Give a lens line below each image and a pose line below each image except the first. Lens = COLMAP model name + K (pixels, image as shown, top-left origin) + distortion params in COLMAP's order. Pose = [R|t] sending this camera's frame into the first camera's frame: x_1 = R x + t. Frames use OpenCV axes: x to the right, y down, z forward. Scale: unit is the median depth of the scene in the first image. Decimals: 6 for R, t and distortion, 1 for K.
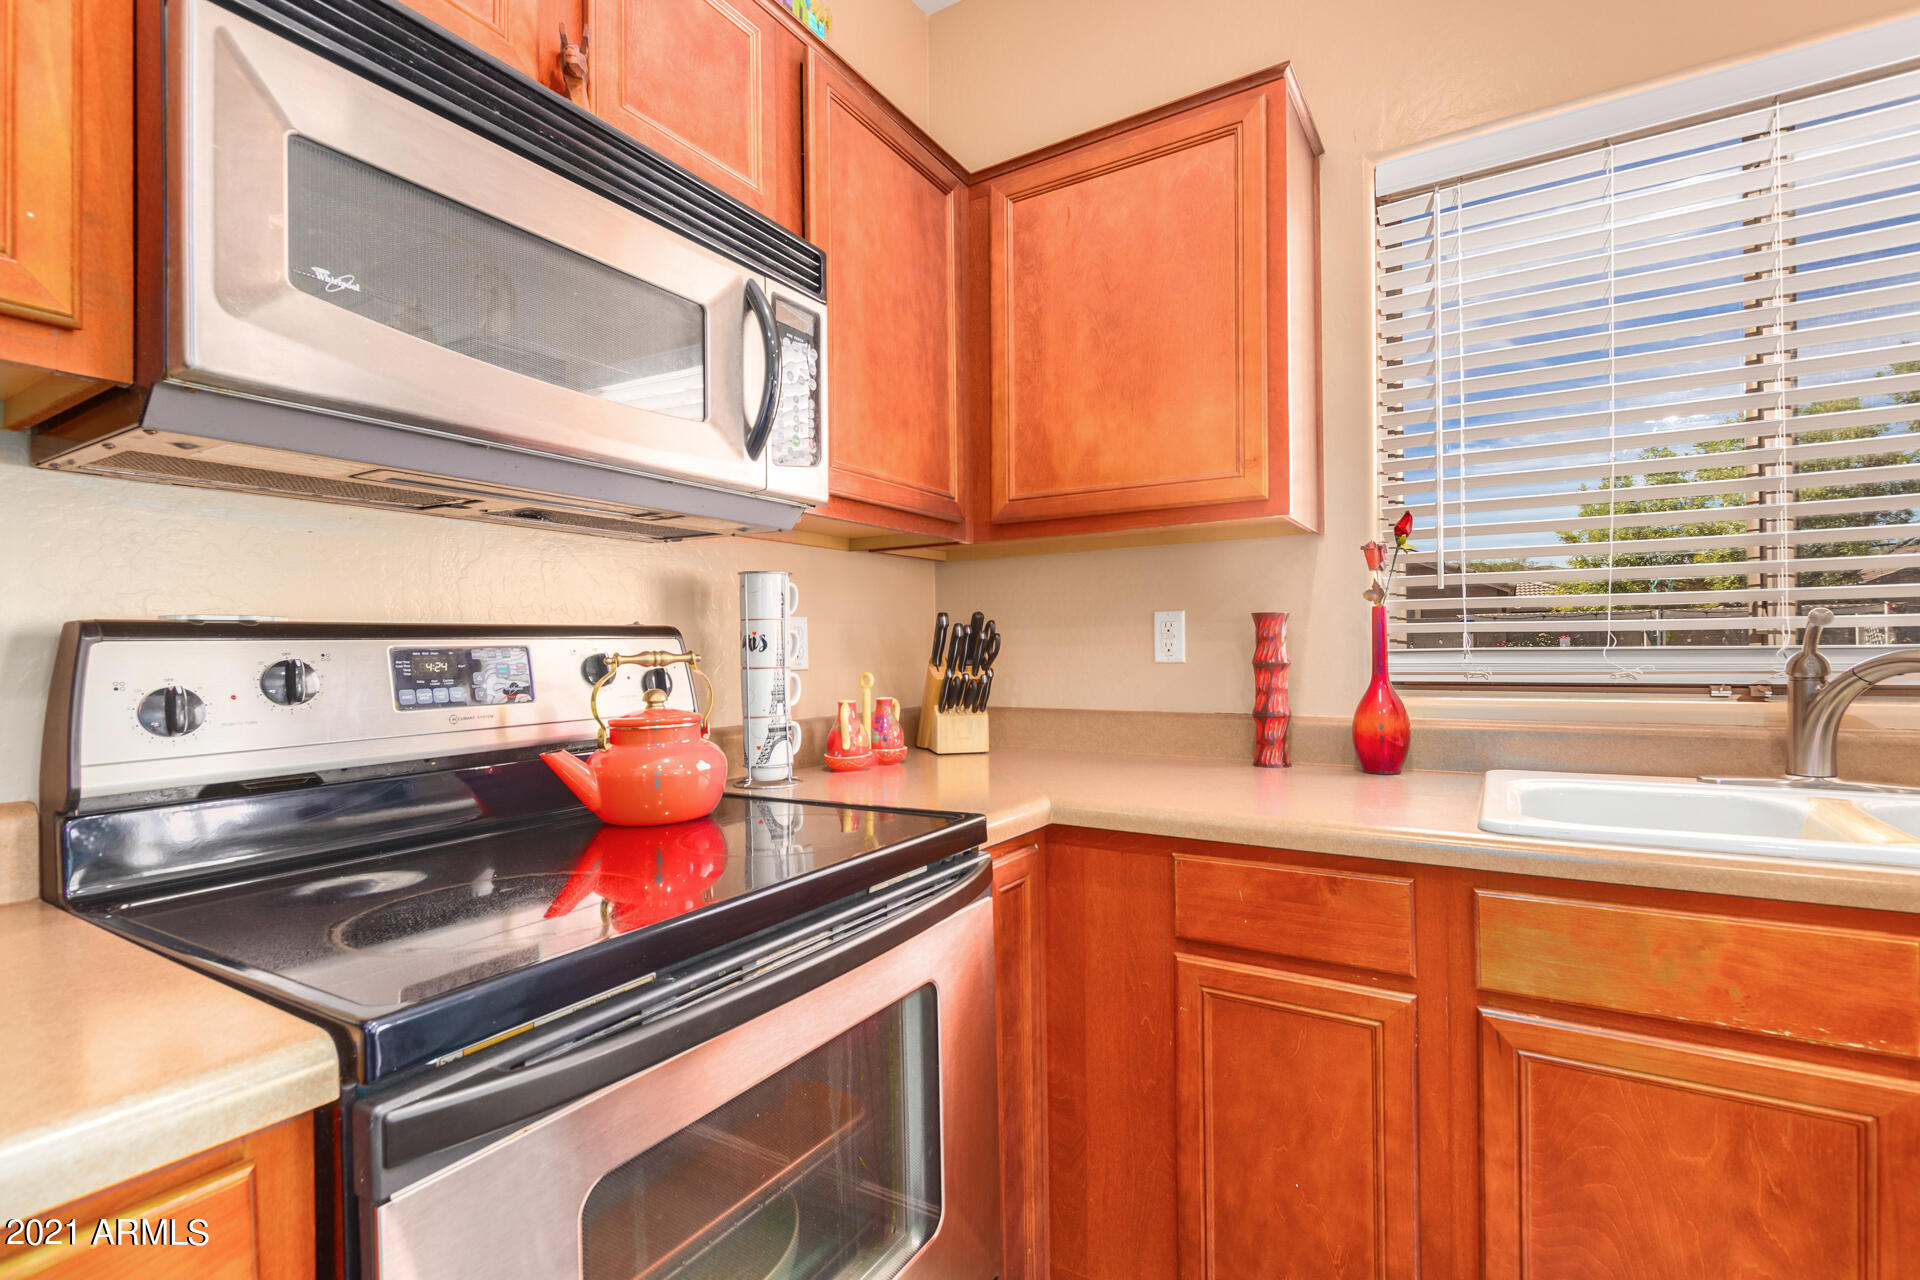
lens RADIAL K [[881.7, 0, 964.1], [0, 881.7, 648.5], [0, 0, 1]] dist [0.008661, -0.004620]
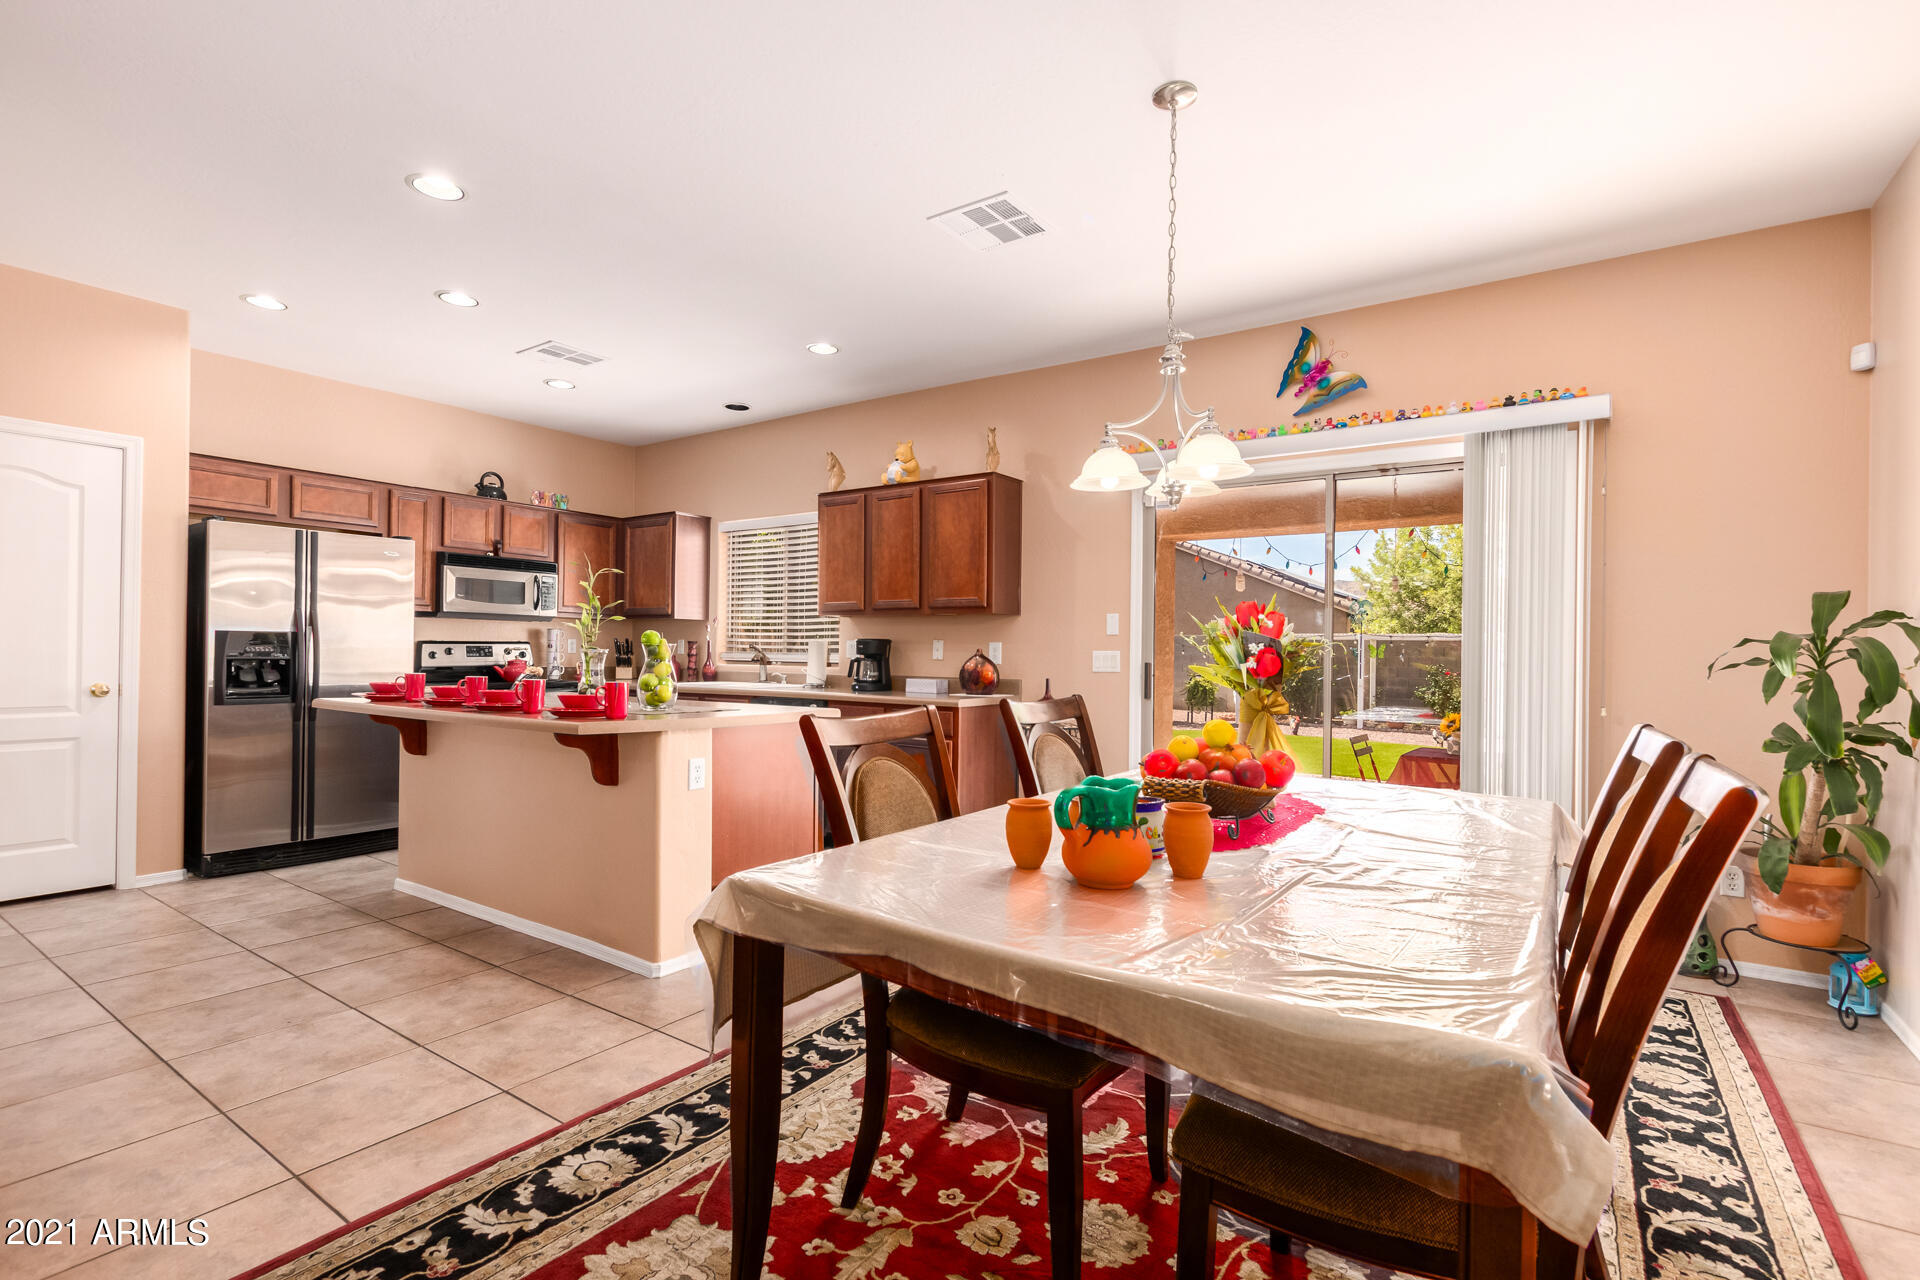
lens RADIAL K [[881.7, 0, 964.8], [0, 881.7, 647.2], [0, 0, 1]] dist [0.008661, -0.004620]
pose [[0.998523, 0.023872, -0.048802, 2.241101], [-0.024009, 0.999709, -0.002221, -0.044737], [0.048735, 0.003389, 0.998806, -3.573549]]
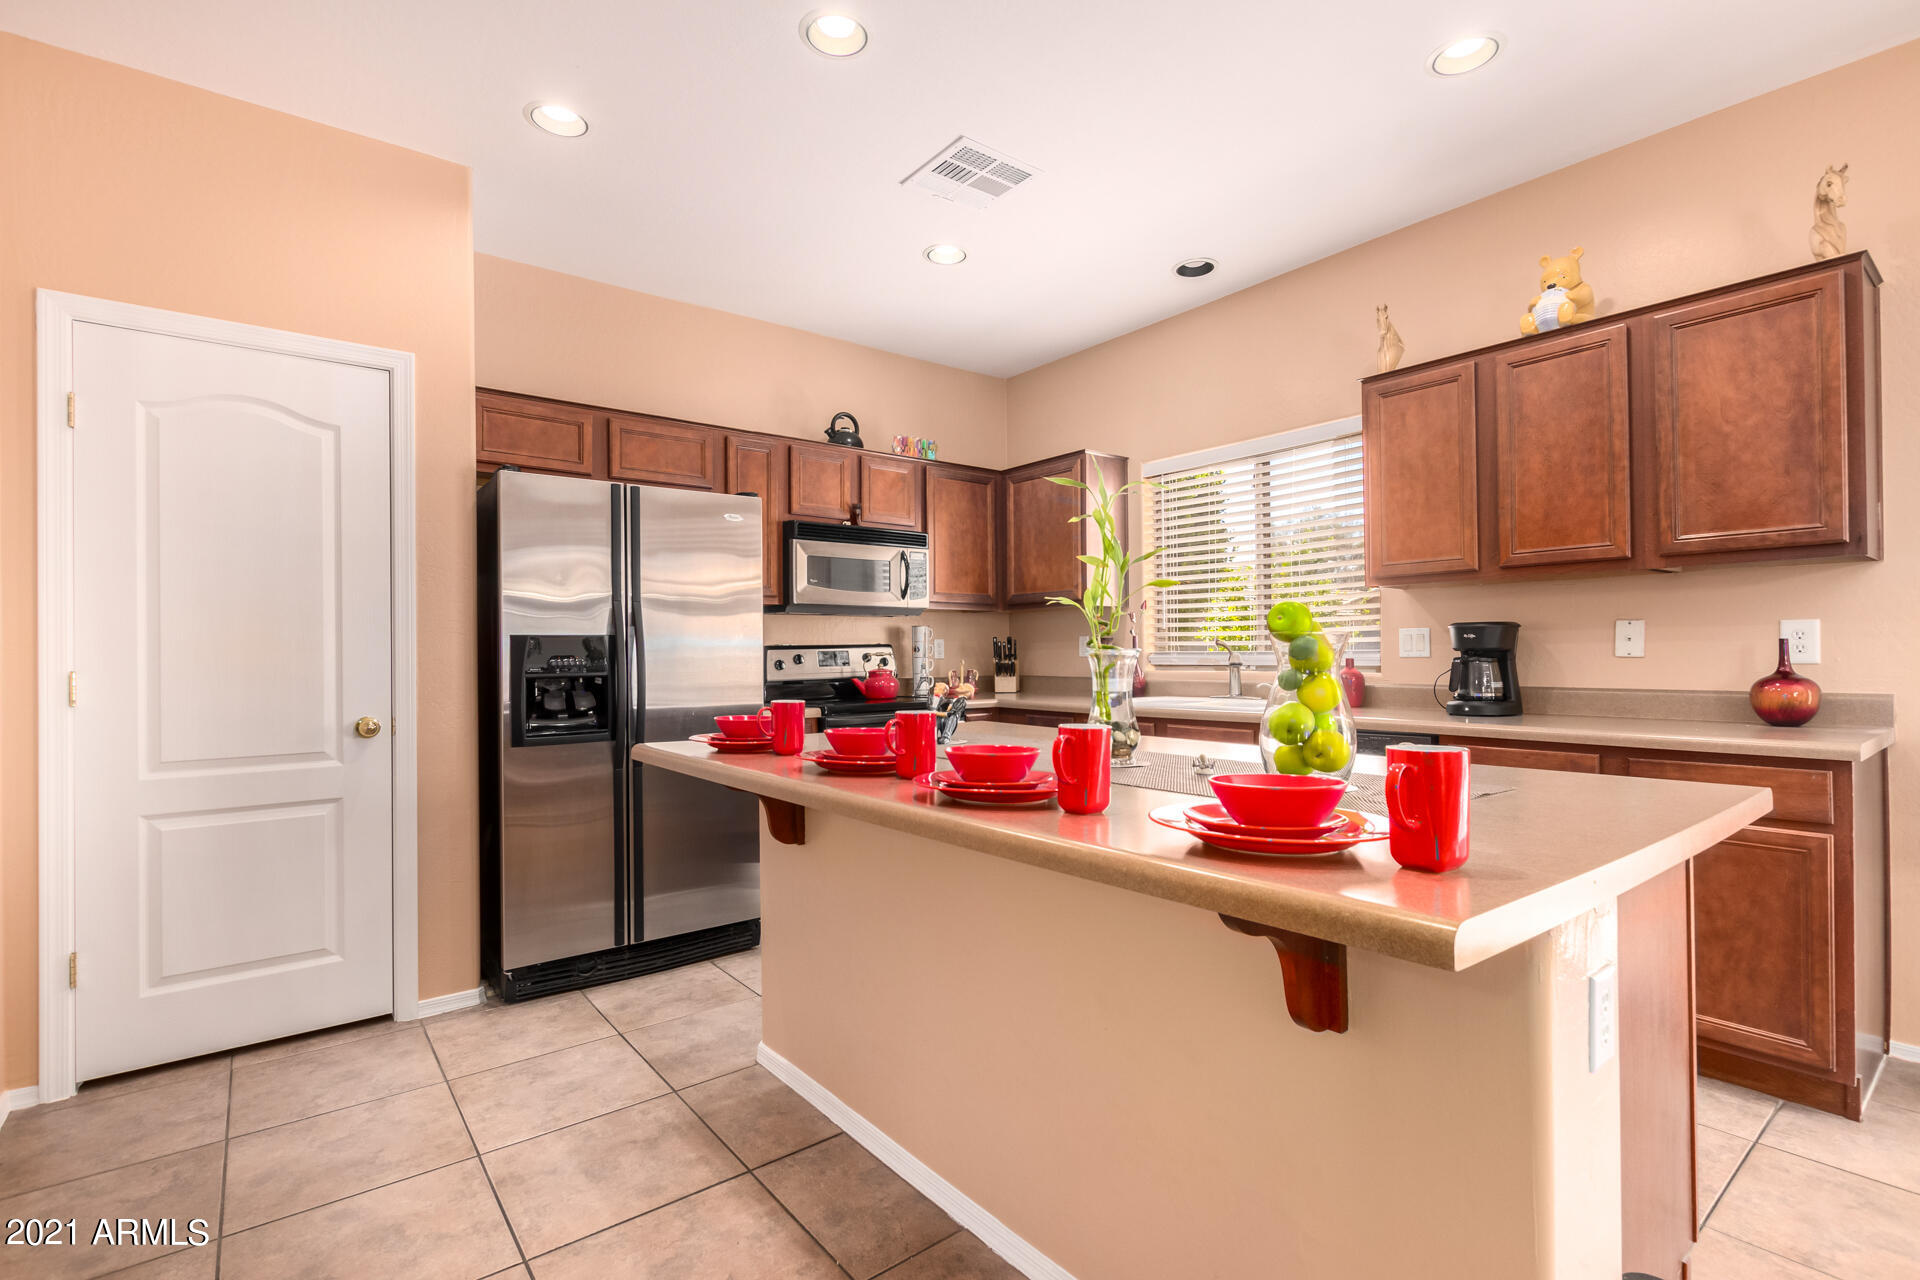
lens RADIAL K [[881.7, 0, 961.5], [0, 881.7, 643.6], [0, 0, 1]] dist [0.008661, -0.004620]
pose [[0.940397, -0.000967, -0.340077, 1.106480], [0.000075, 0.999997, -0.002637, -0.020805], [0.340078, 0.002454, 0.940394, -2.117310]]
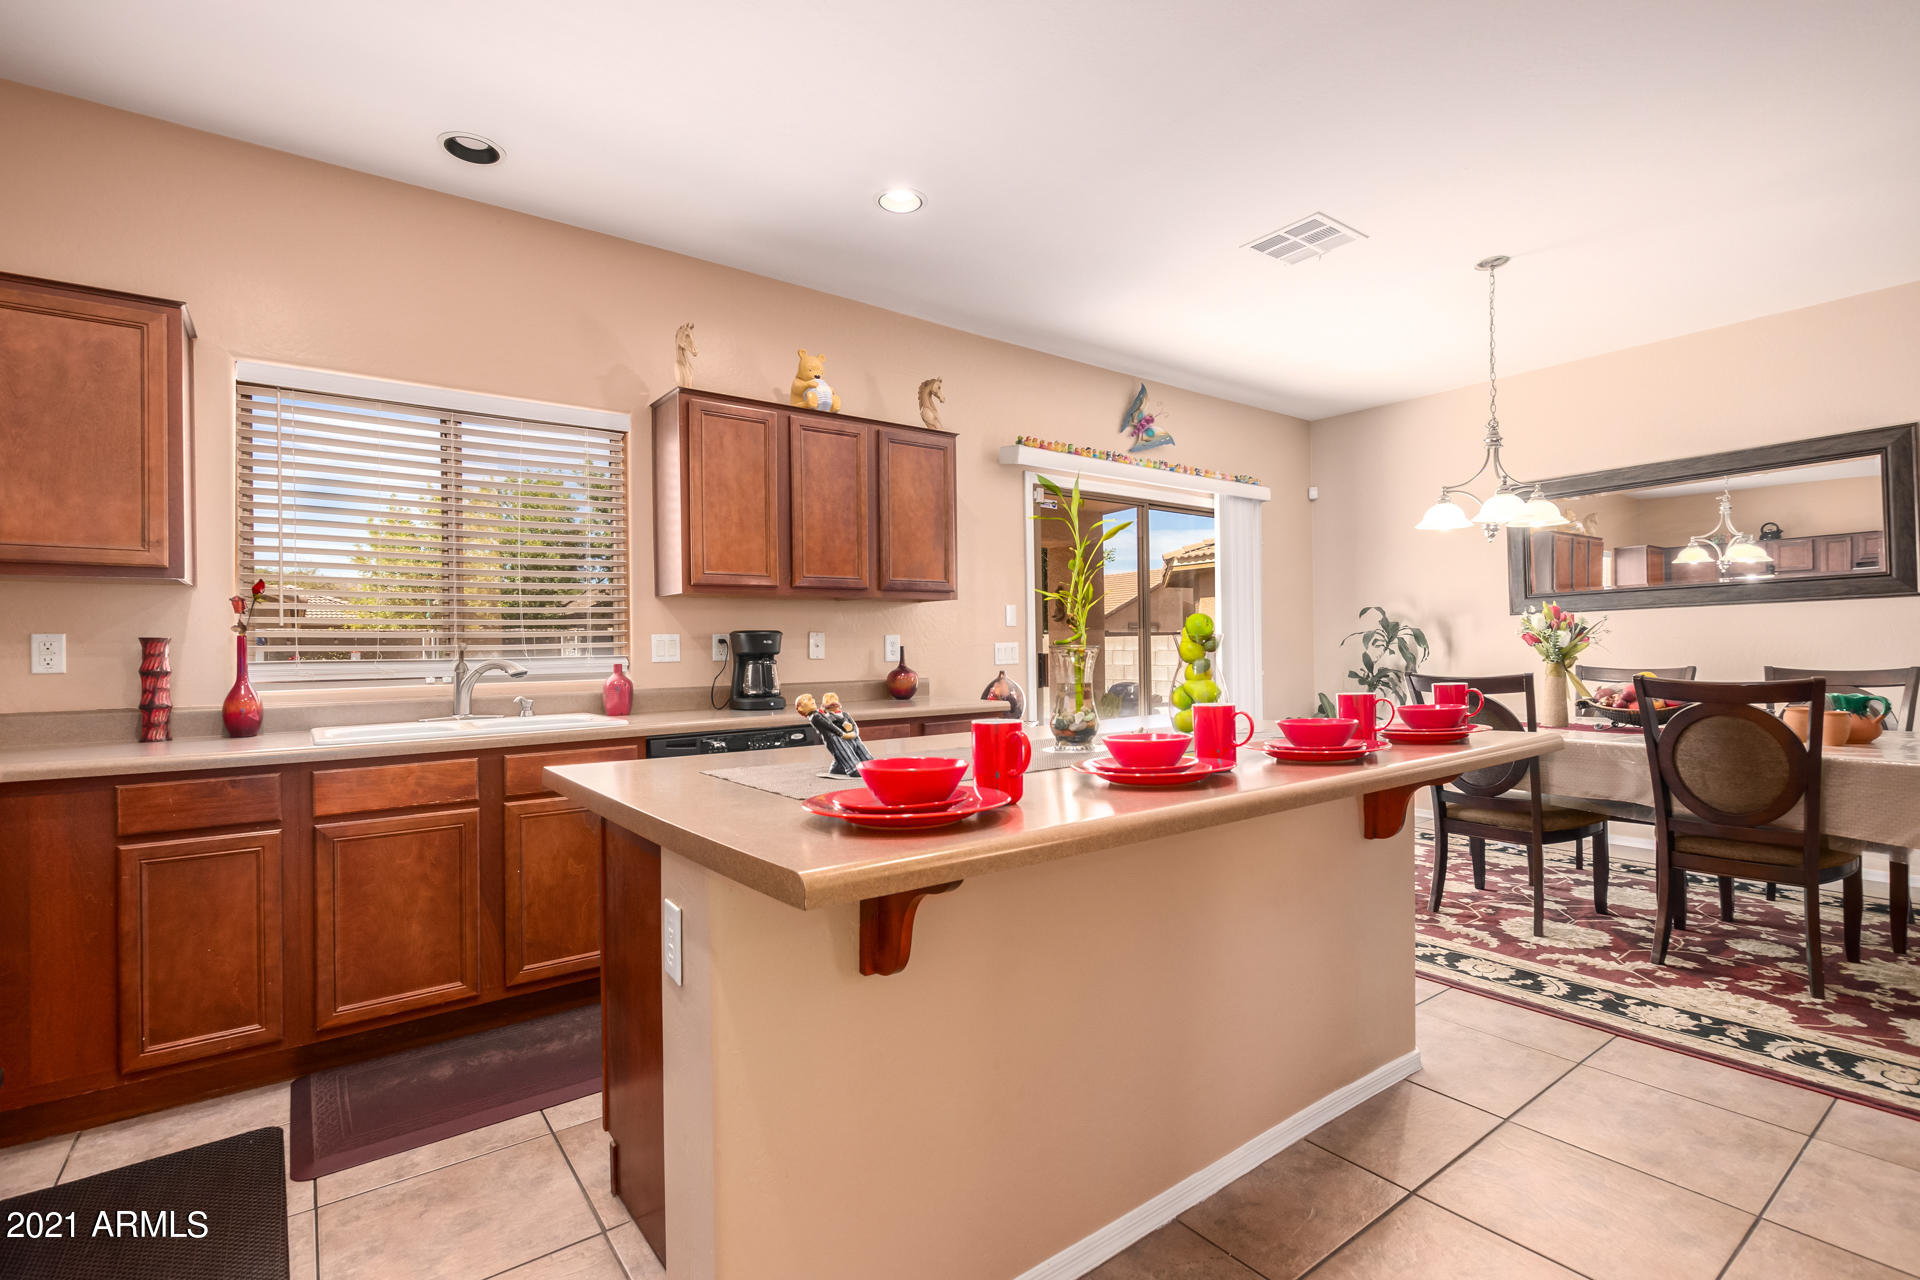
lens RADIAL K [[881.7, 0, 959.6], [0, 881.7, 644.9], [0, 0, 1]] dist [0.008661, -0.004620]
pose [[0.365574, 0.011276, 0.930714, -0.716886], [0.009754, 0.999825, -0.015944, 0.011316], [-0.930731, 0.014907, 0.365401, -1.055317]]
